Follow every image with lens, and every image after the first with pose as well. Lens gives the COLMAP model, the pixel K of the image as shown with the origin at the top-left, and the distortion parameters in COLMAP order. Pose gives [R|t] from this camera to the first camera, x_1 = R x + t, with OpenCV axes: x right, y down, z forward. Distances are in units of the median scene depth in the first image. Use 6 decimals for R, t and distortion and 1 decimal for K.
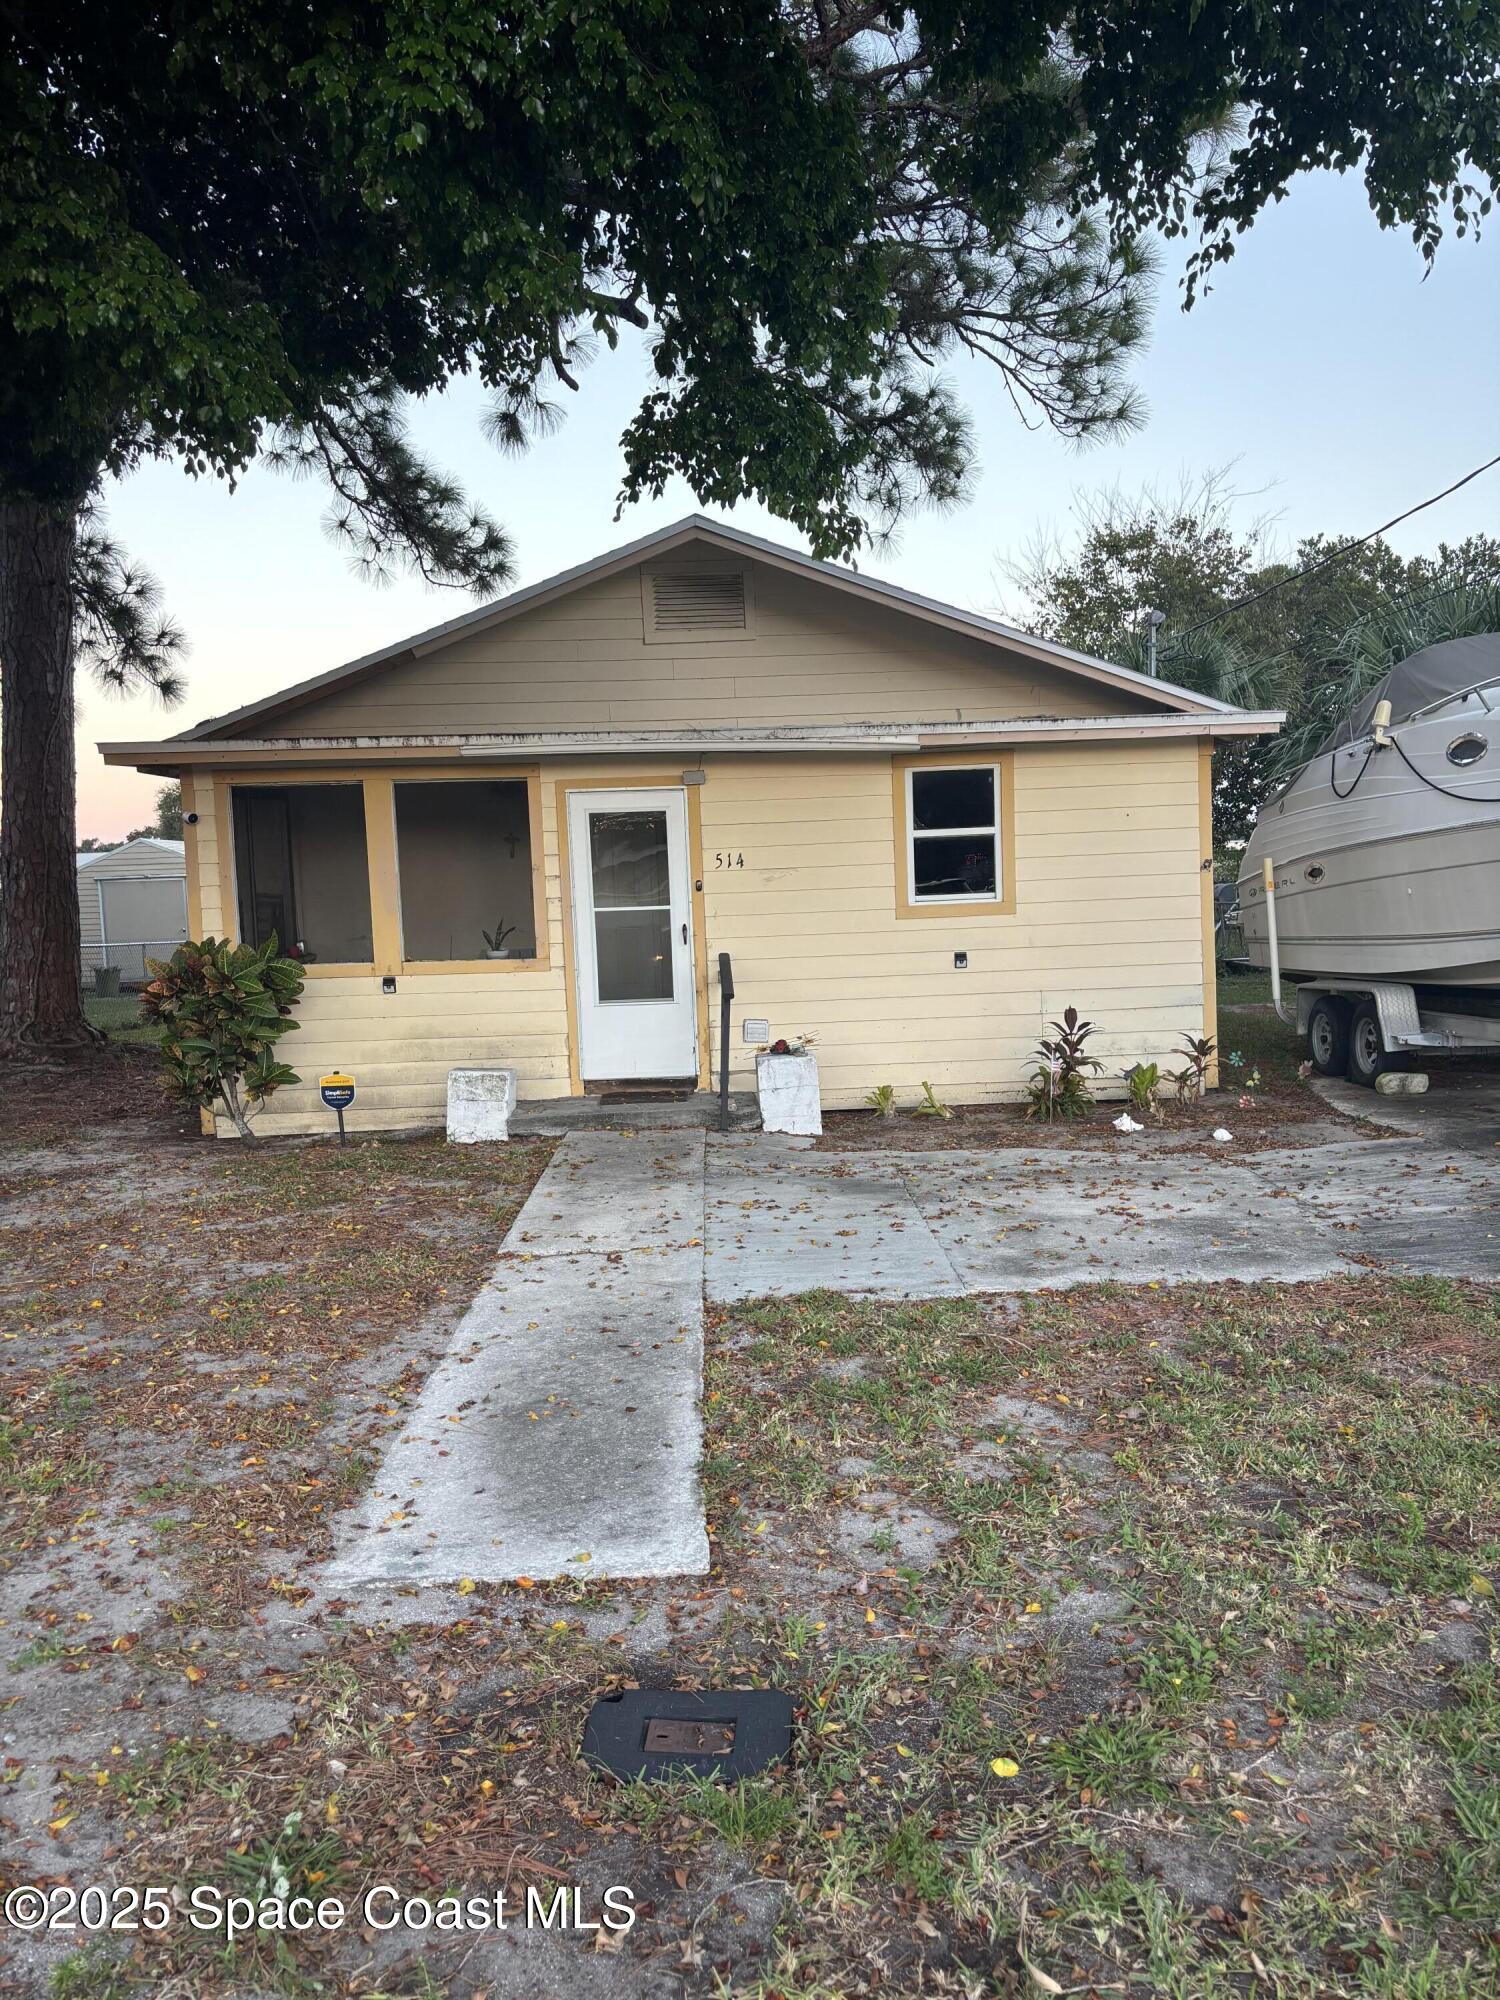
lens RADIAL K [[1521.9, 0, 744.3], [0, 1521.9, 1007.4], [0, 0, 1]] dist [0.062355, -0.060142]
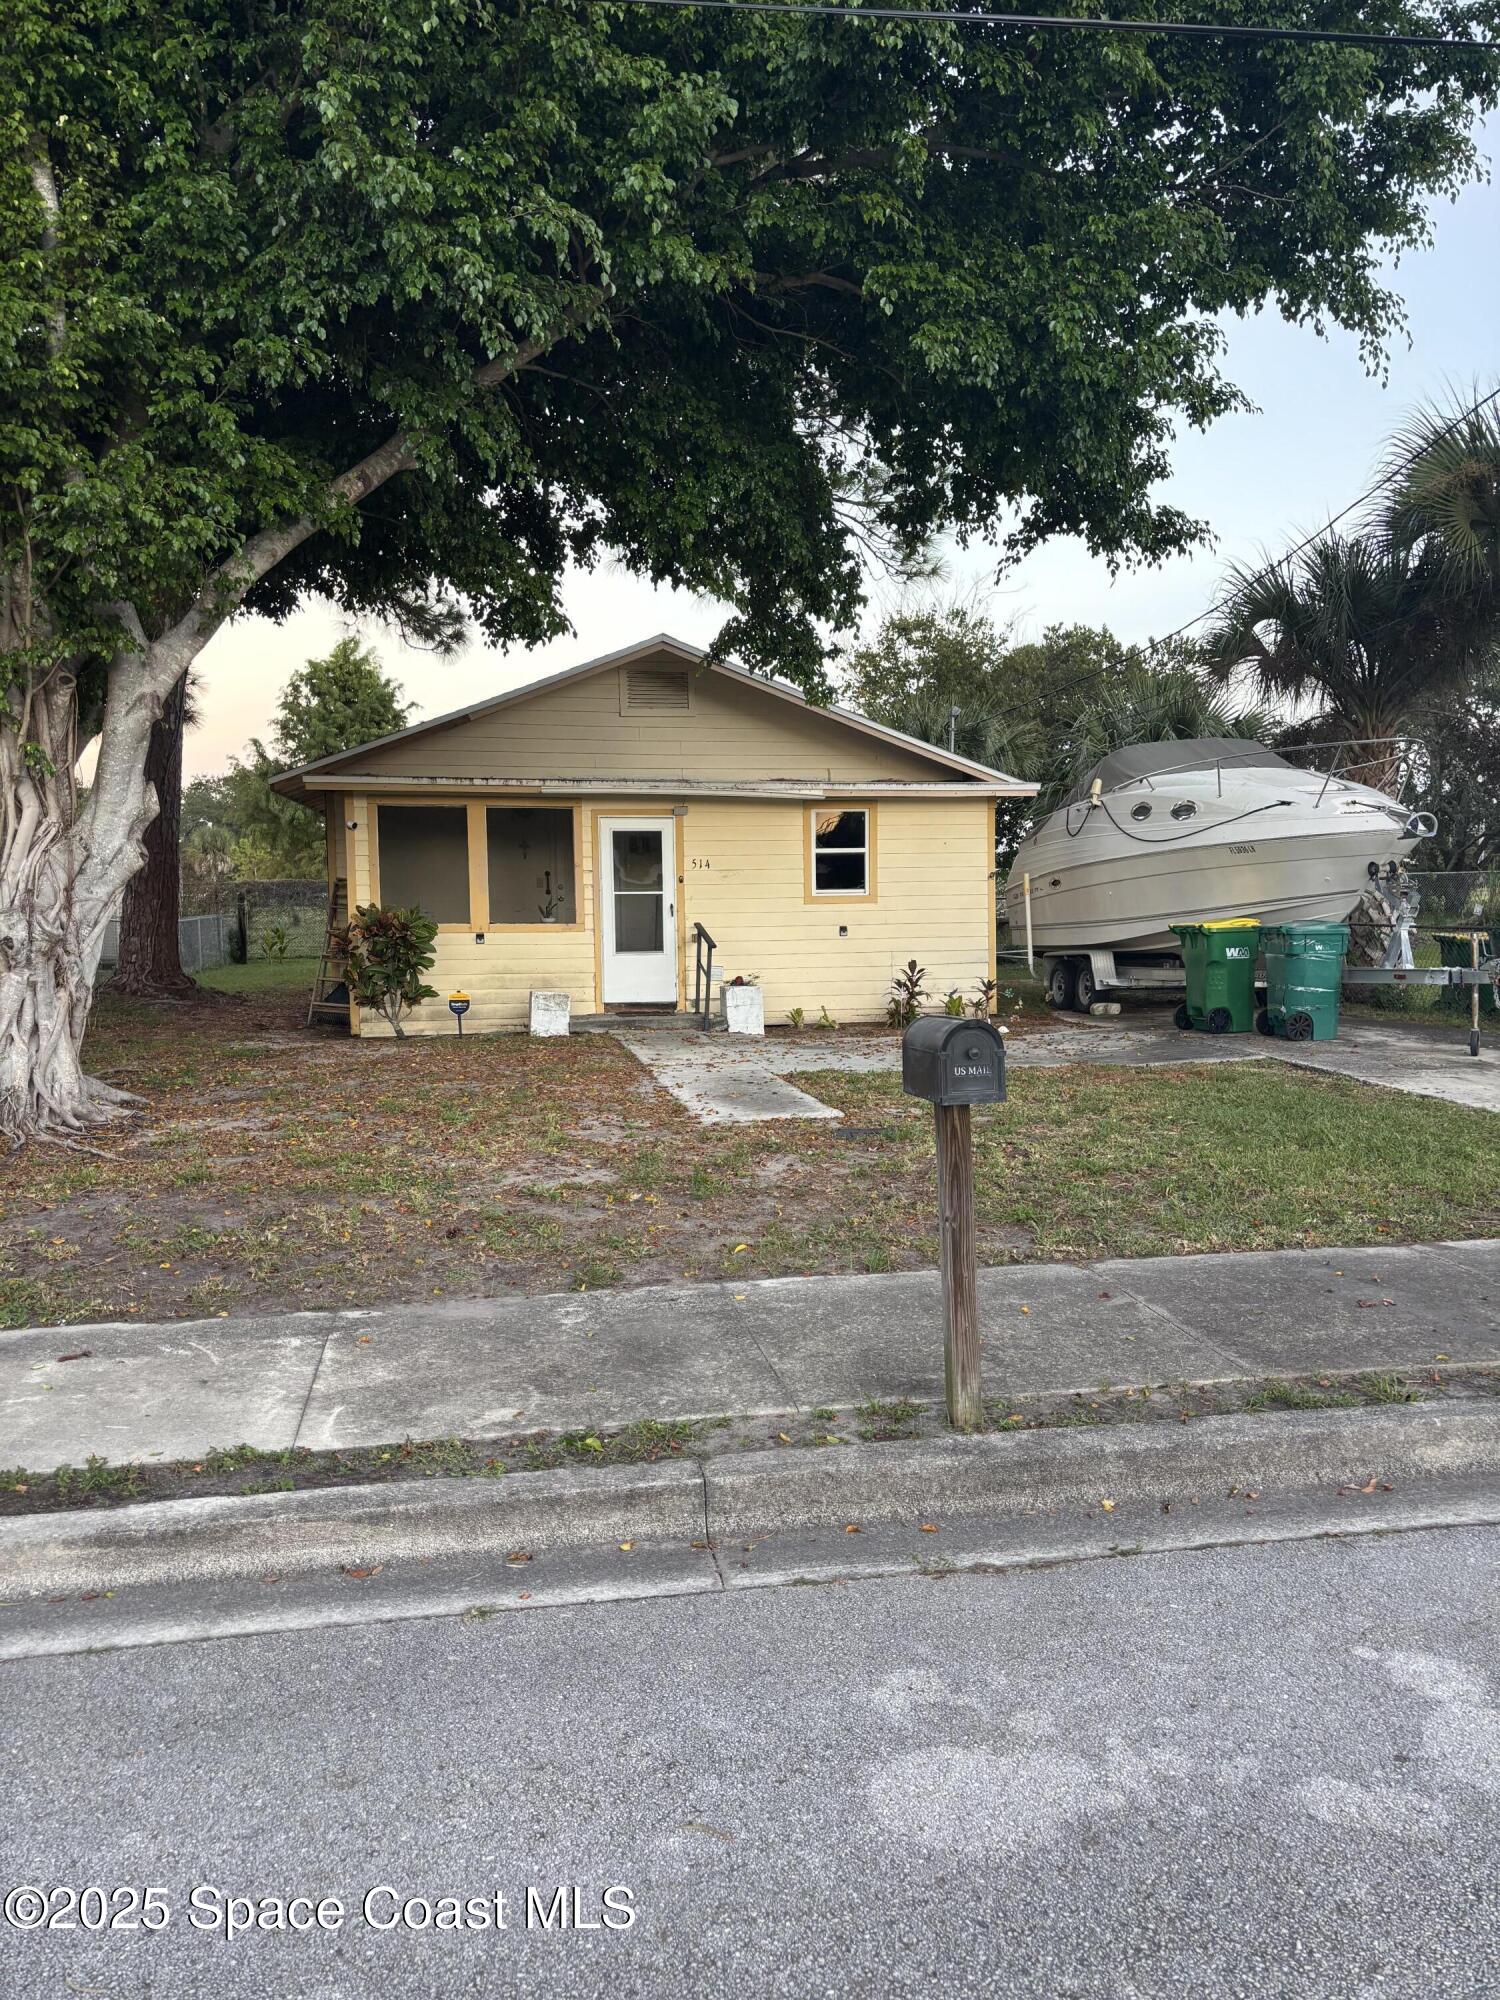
lens RADIAL K [[1514.9, 0, 744.5], [0, 1514.9, 984.6], [0, 0, 1]] dist [0.161590, -0.000607]
pose [[0.987426, 0.015970, 0.157271, -0.209967], [-0.011806, 0.999556, -0.027374, 0.070288], [-0.157639, 0.025173, 0.987176, -0.550948]]
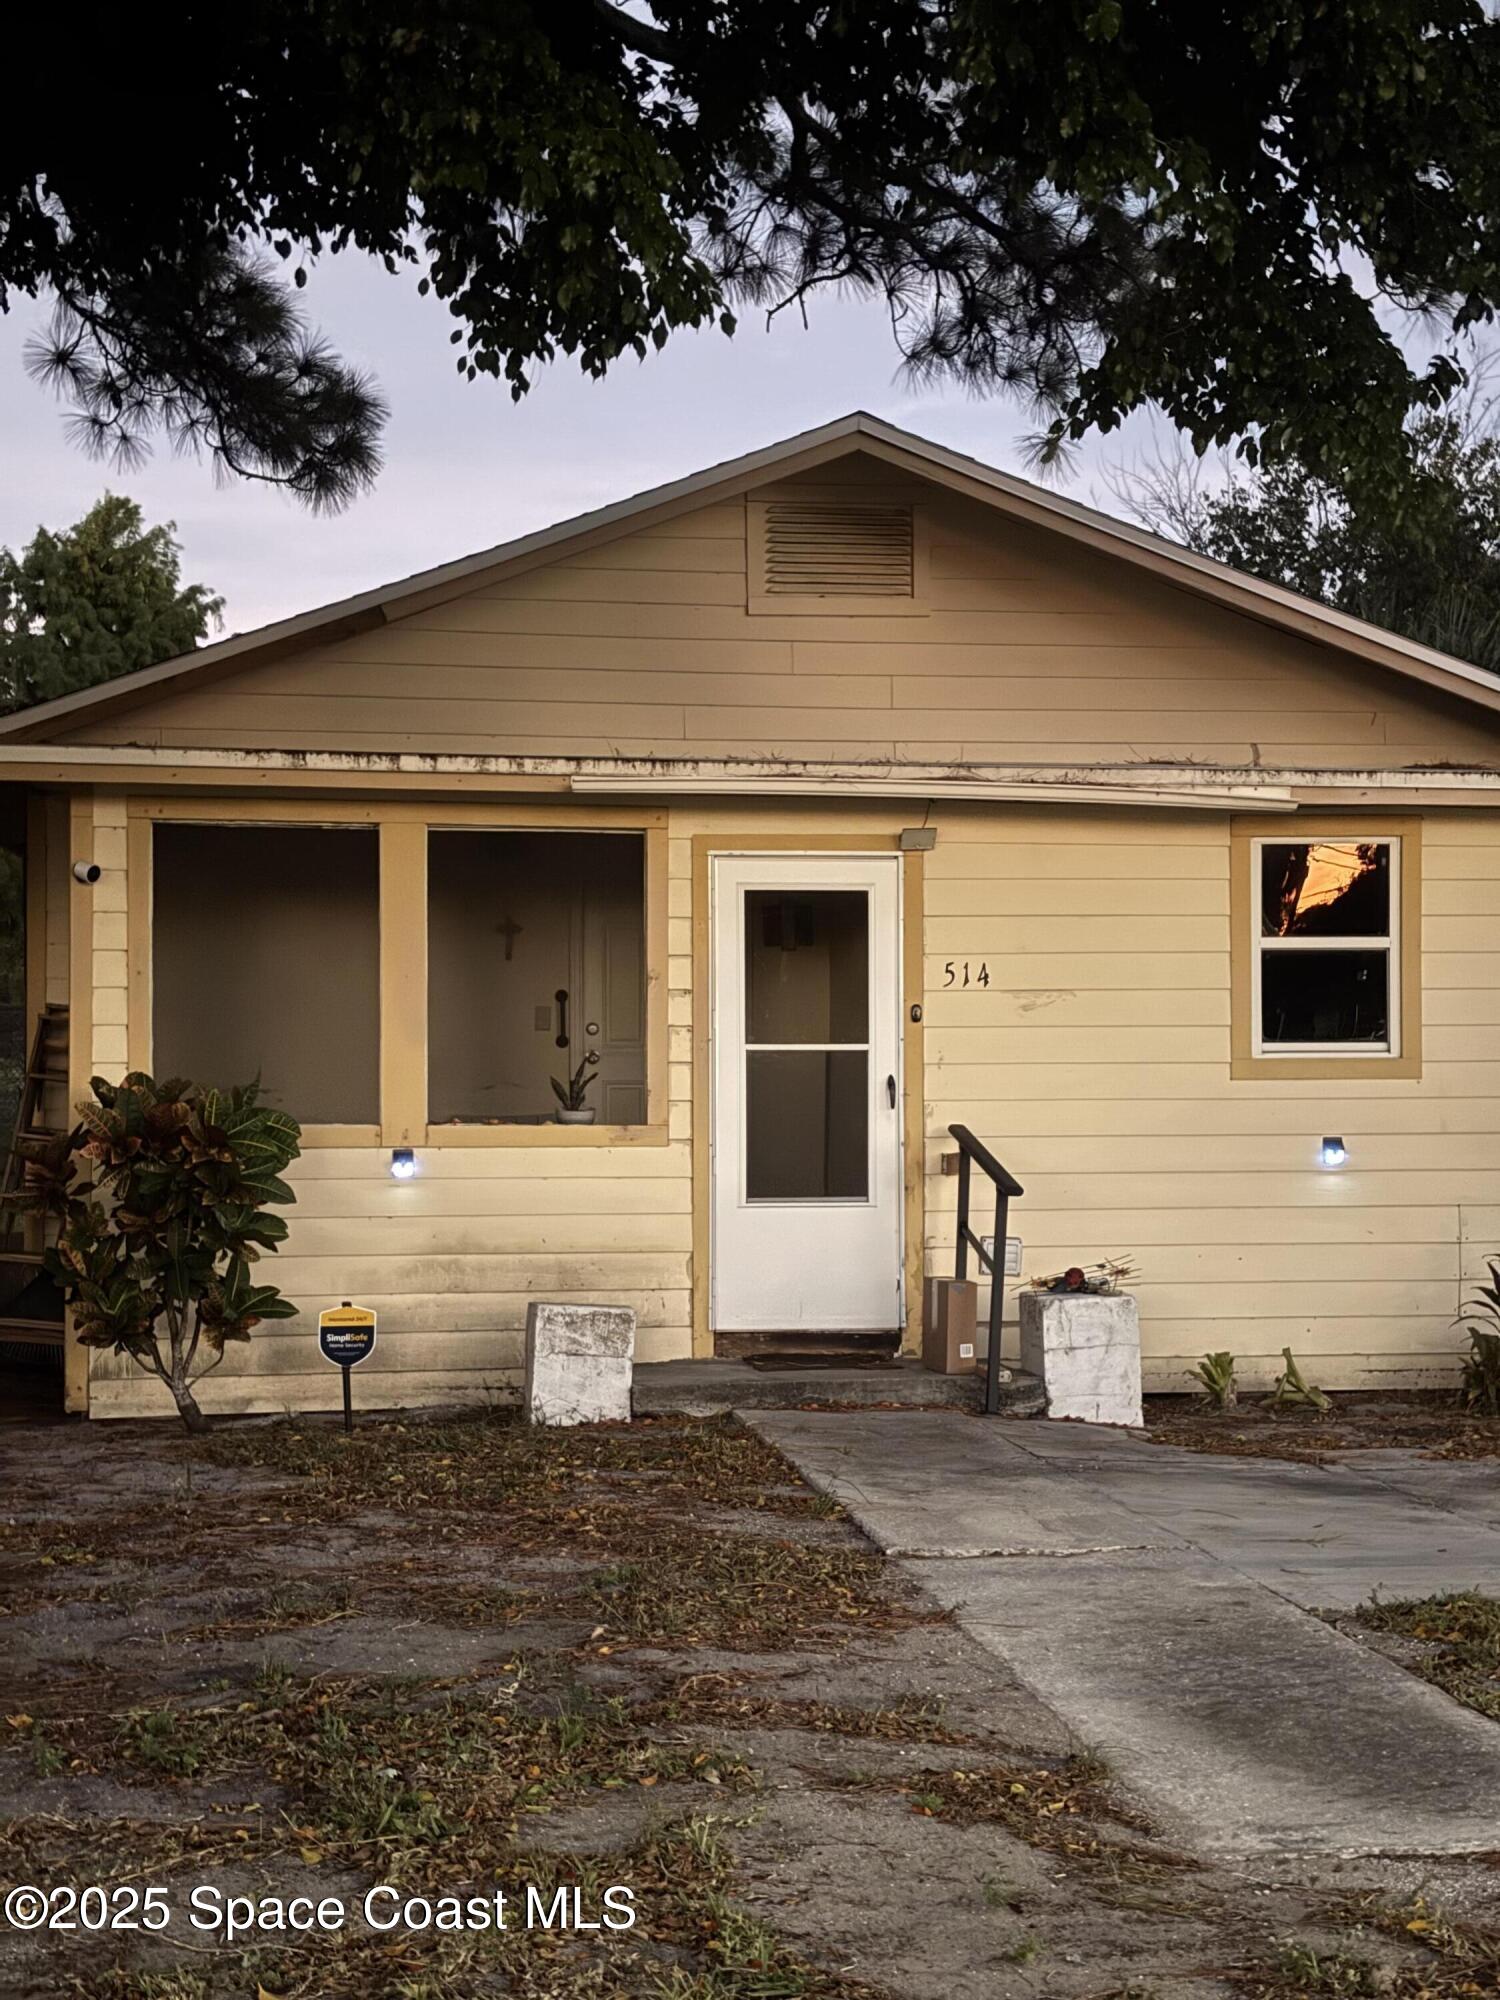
lens RADIAL K [[3056.4, 0, 747.6], [0, 3056.4, 947.4], [0, 0, 1]] dist [0.289316, -0.023261]
pose [[0.992918, 0.036373, 0.113099, -0.237918], [-0.023459, 0.993262, -0.113489, 0.035014], [-0.116465, 0.110033, 0.987081, -0.211607]]
